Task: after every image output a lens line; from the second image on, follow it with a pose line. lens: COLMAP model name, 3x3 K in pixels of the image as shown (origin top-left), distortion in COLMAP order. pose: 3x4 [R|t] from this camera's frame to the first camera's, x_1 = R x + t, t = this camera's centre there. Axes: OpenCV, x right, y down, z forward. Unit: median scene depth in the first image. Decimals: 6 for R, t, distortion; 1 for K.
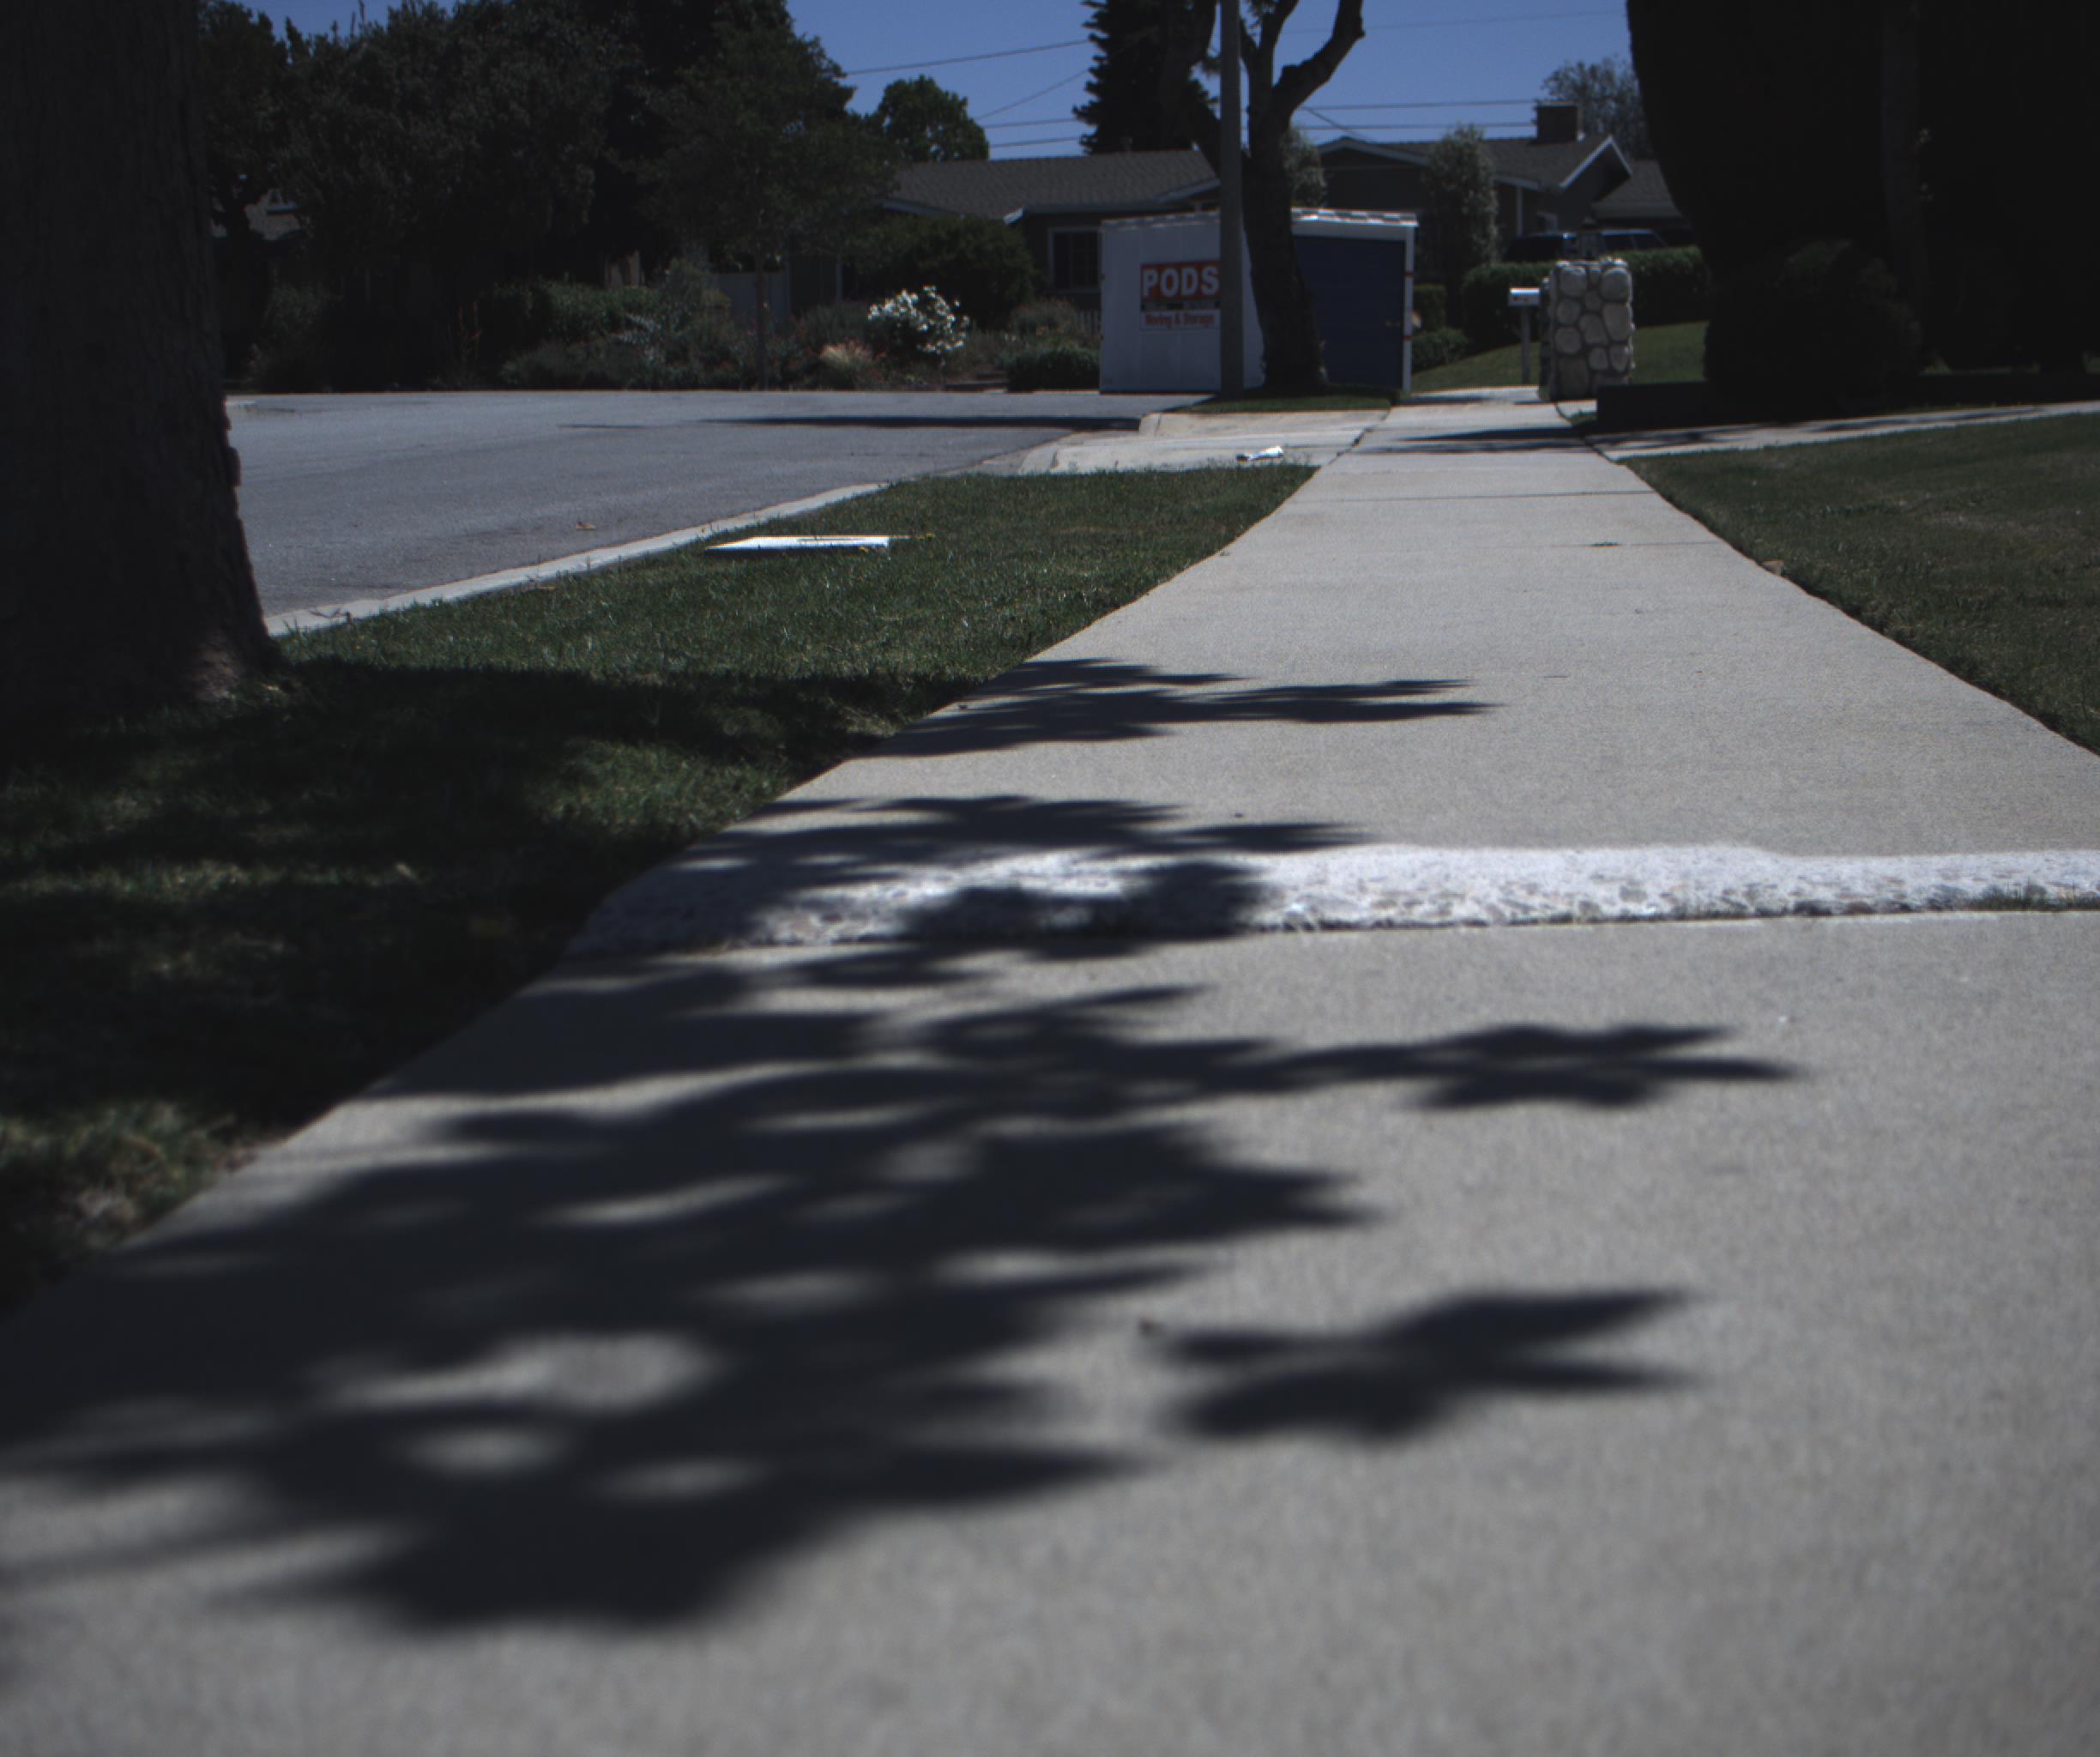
lens RADIAL K [[3904.5, 0, 1022.7], [0, 3904.5, 845.0], [0, 0, 1]] dist [-0.179094, 0.930713]
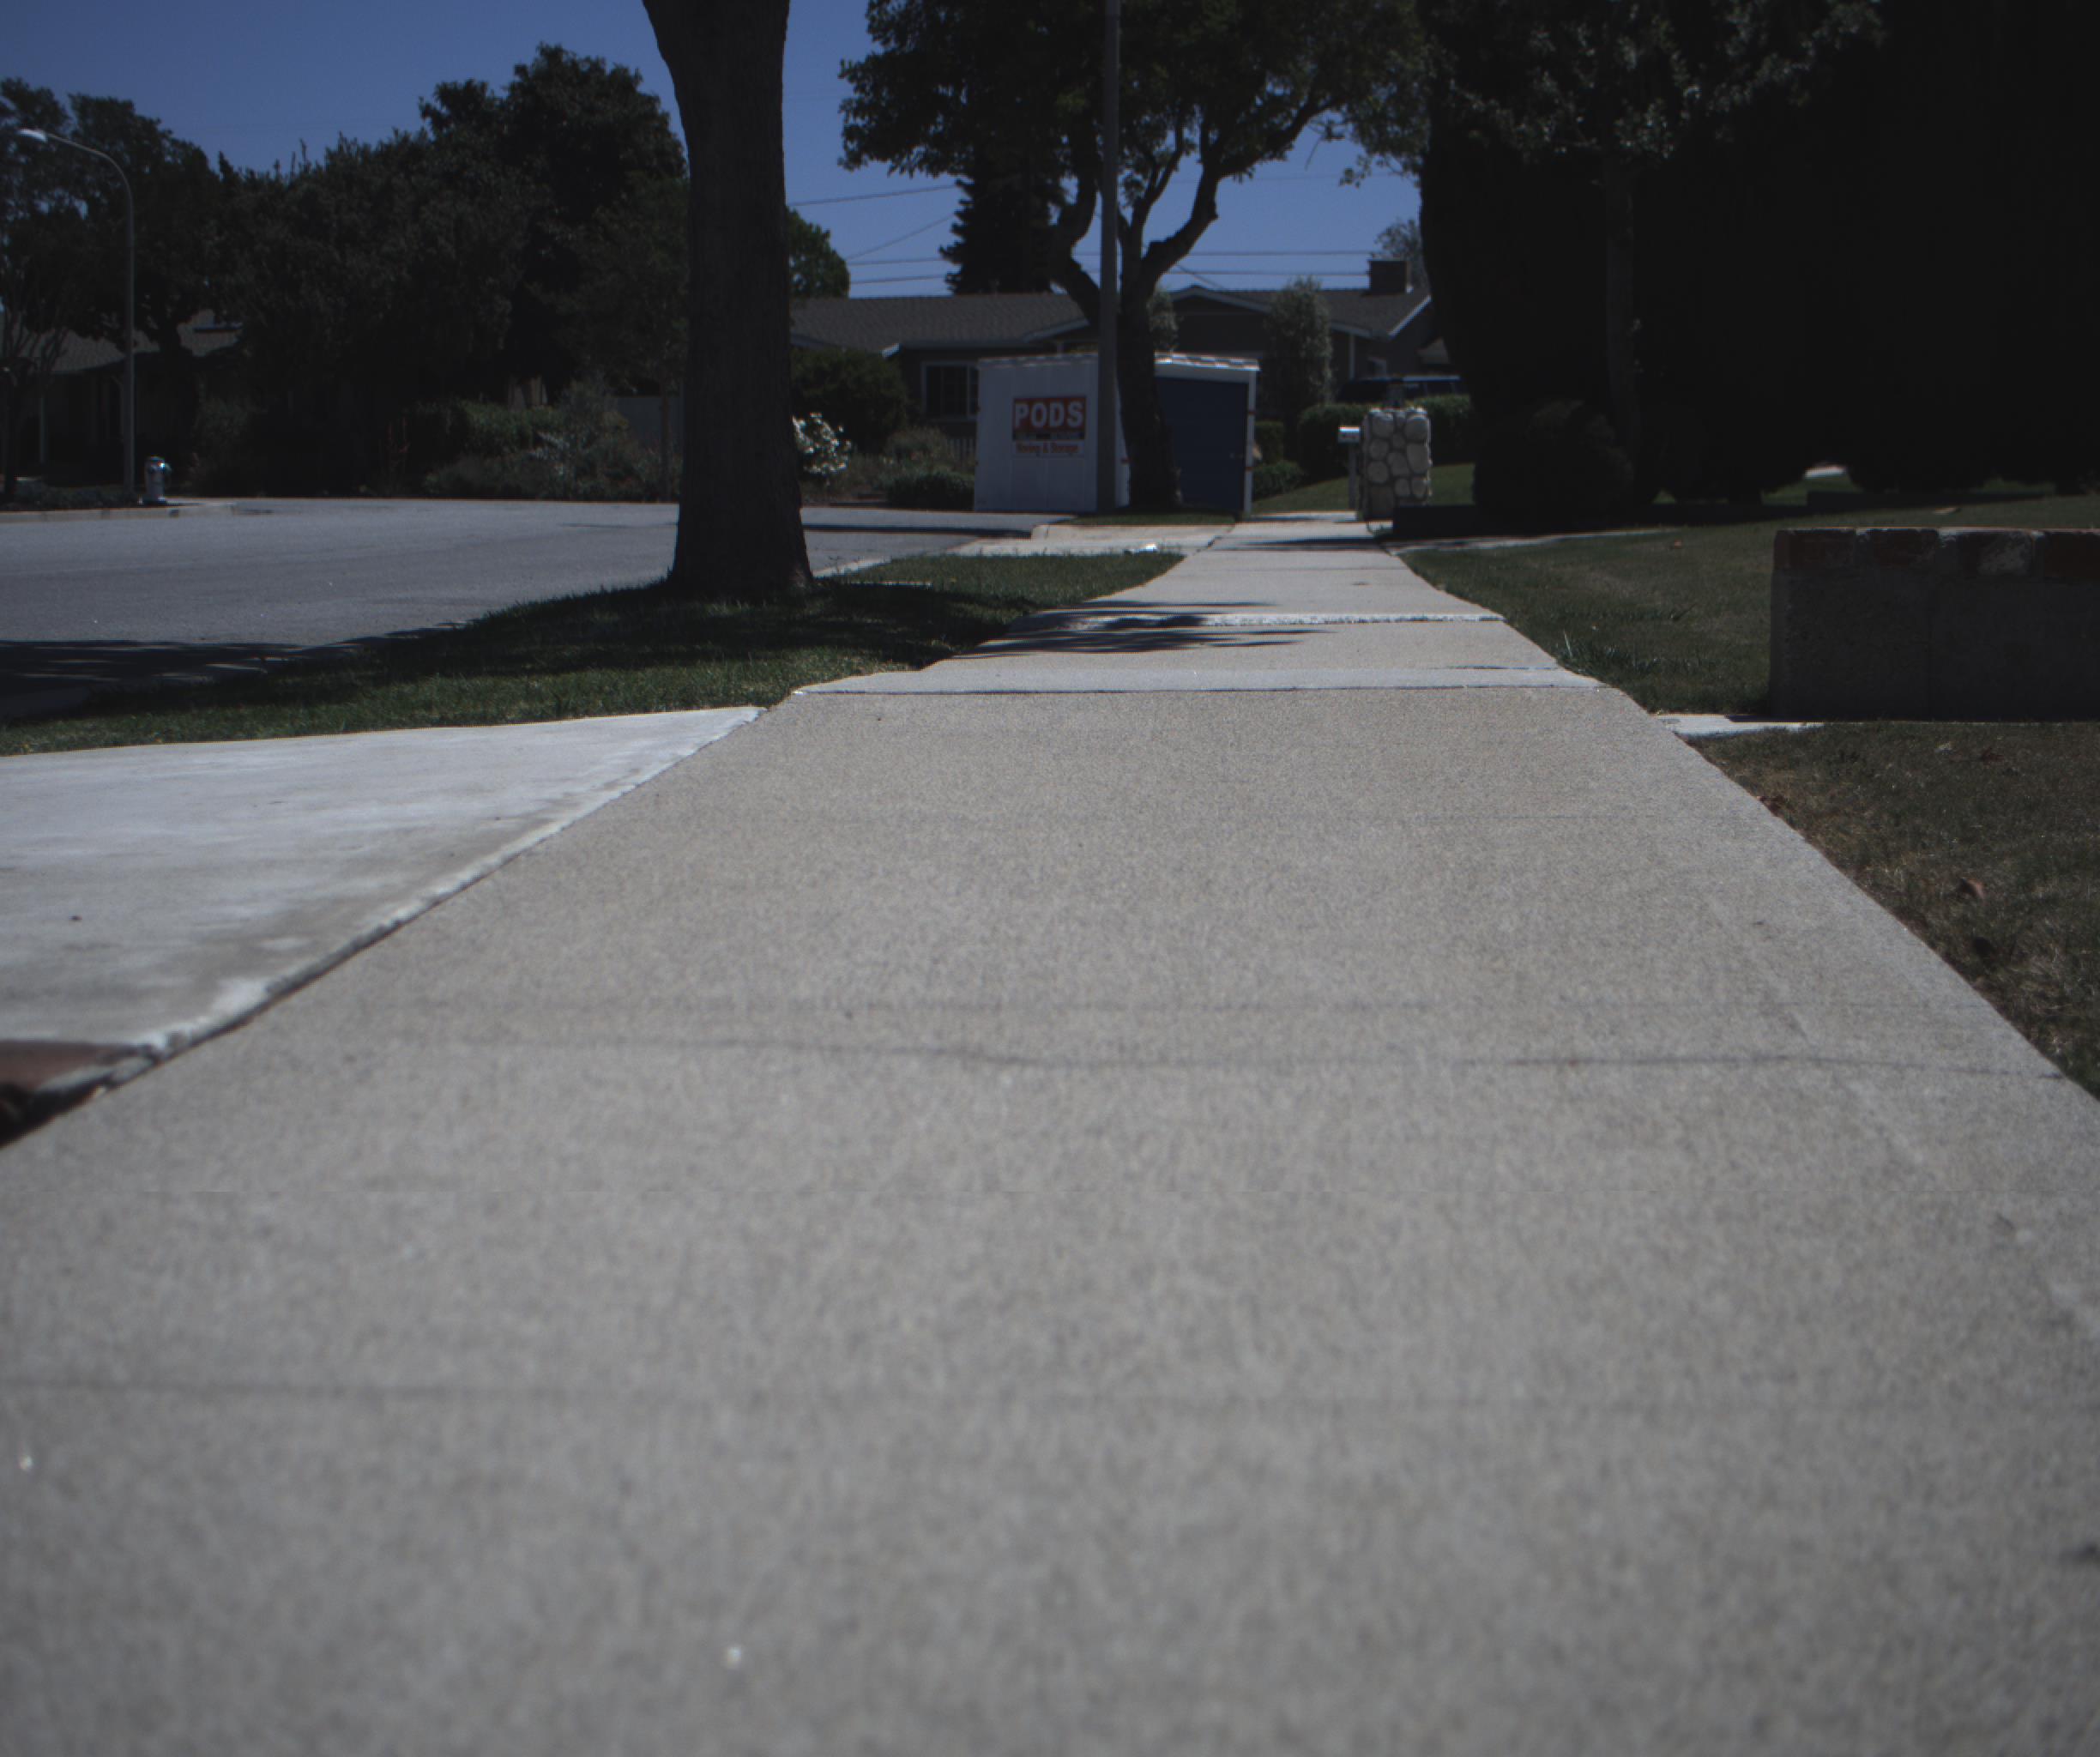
lens RADIAL K [[3904.5, 0, 1022.7], [0, 3904.5, 845.0], [0, 0, 1]] dist [-0.179094, 0.930713]
pose [[0.998953, 0.017747, 0.042163, -0.010036], [-0.016386, 0.999340, -0.032410, 0.013410], [-0.042710, 0.031685, 0.998585, -0.100052]]
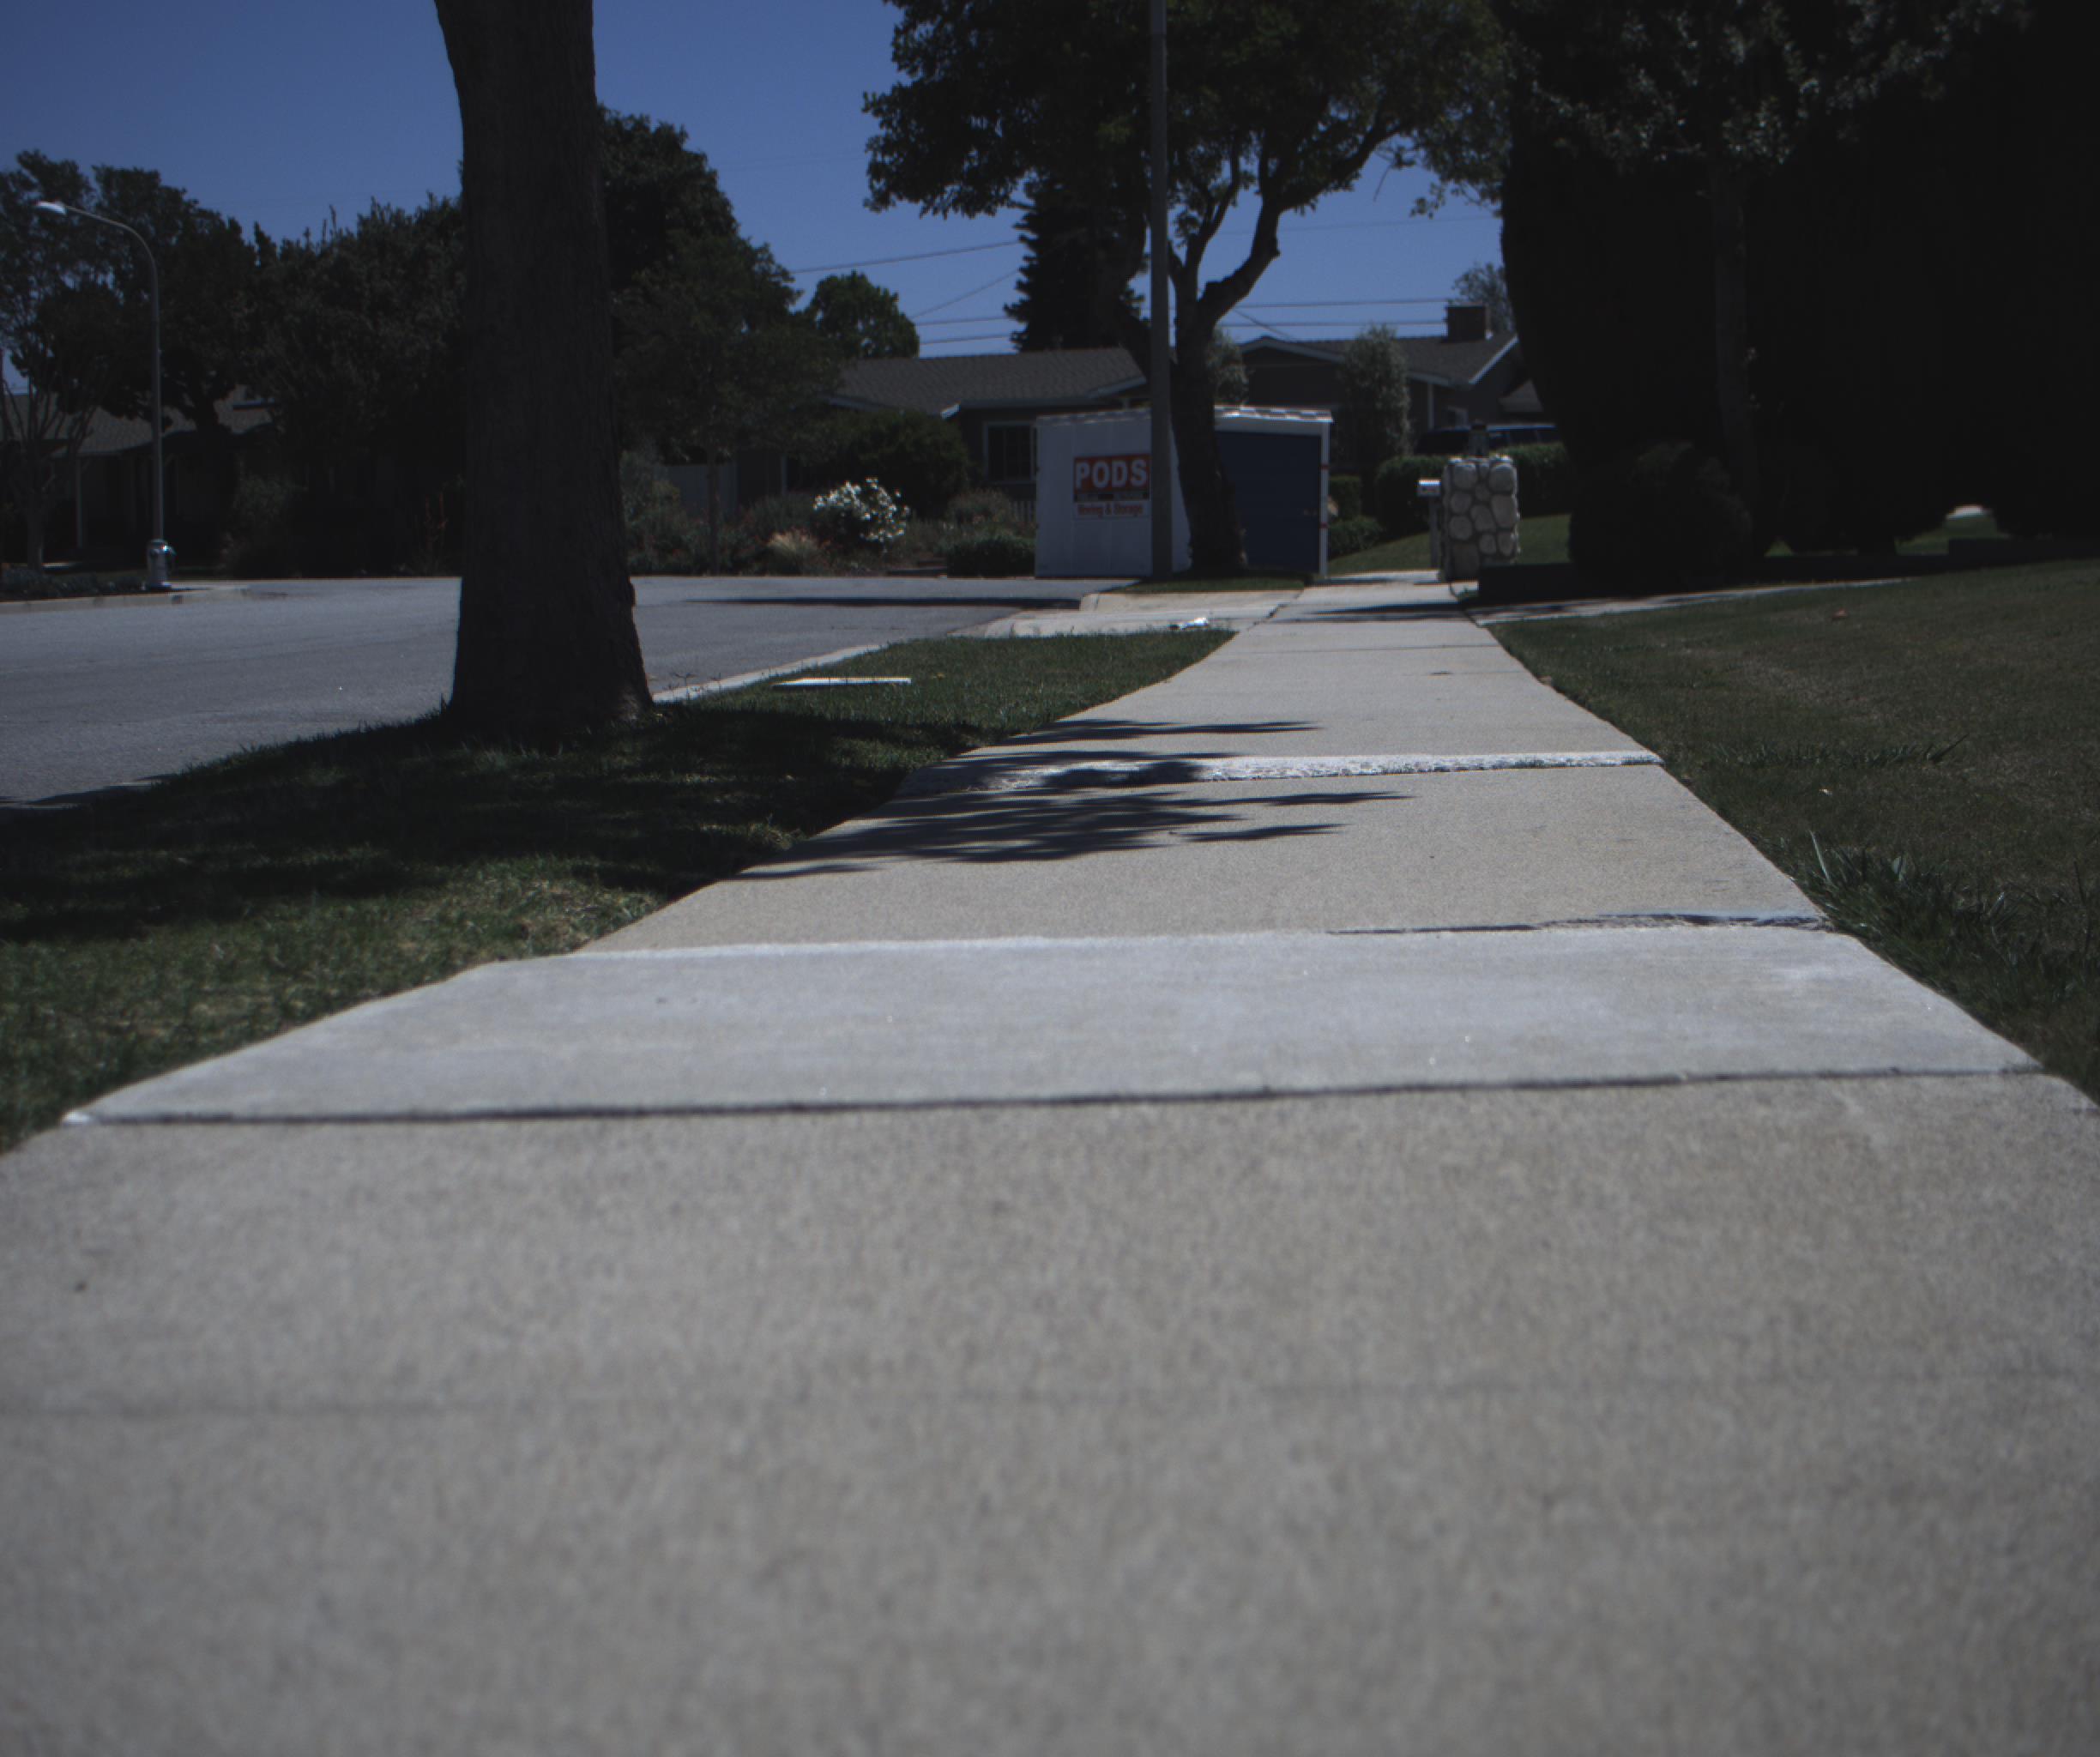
lens RADIAL K [[3904.5, 0, 1022.7], [0, 3904.5, 845.0], [0, 0, 1]] dist [-0.179094, 0.930713]
pose [[0.999815, -0.002235, 0.019095, -0.003511], [0.003151, 0.998838, -0.048081, 0.006705], [-0.018965, 0.048132, 0.998661, -0.050965]]
